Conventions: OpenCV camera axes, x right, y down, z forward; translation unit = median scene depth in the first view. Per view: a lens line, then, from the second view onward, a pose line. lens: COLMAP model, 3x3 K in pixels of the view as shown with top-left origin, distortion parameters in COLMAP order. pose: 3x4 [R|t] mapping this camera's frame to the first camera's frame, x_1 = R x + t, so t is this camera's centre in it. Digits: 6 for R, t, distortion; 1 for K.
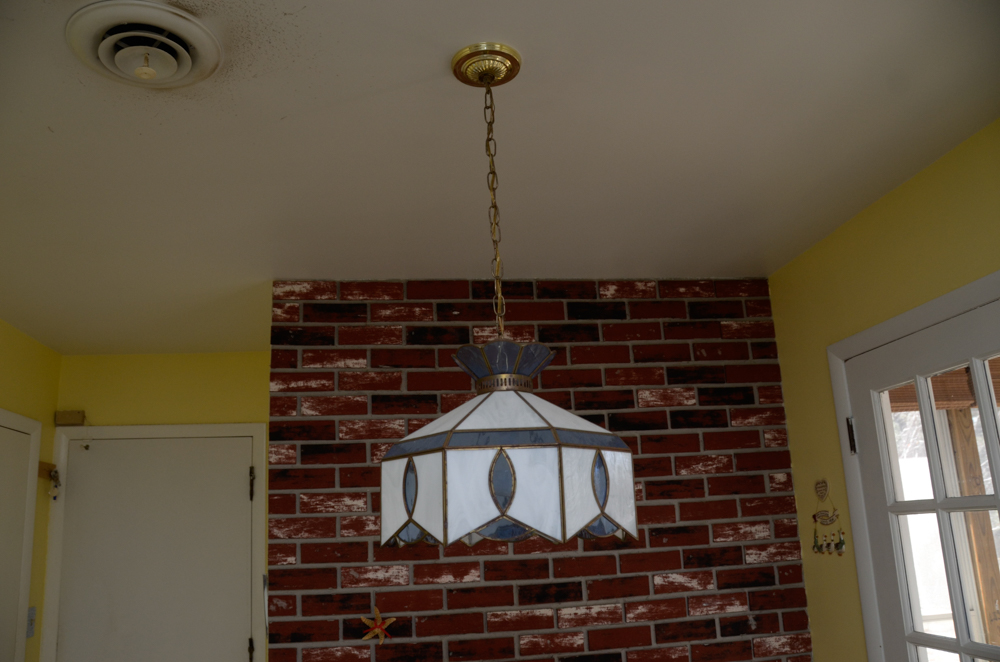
lens RADIAL K [[776.6, 0, 500.0], [0, 776.6, 331.0], [0, 0, 1]] dist [-0.155814, 0.104249]
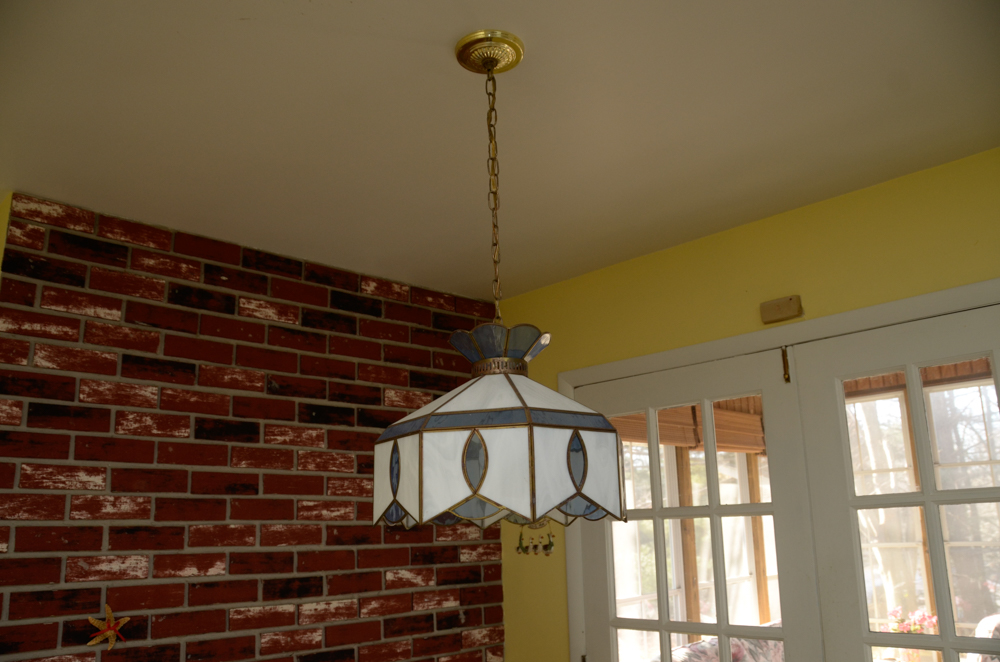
lens RADIAL K [[776.6, 0, 500.0], [0, 776.6, 331.0], [0, 0, 1]] dist [-0.155814, 0.104249]
pose [[0.807417, 0.166613, 0.565966, -0.306430], [-0.159613, 0.985210, -0.062327, 0.043878], [-0.567980, -0.040011, 0.822069, 0.087127]]
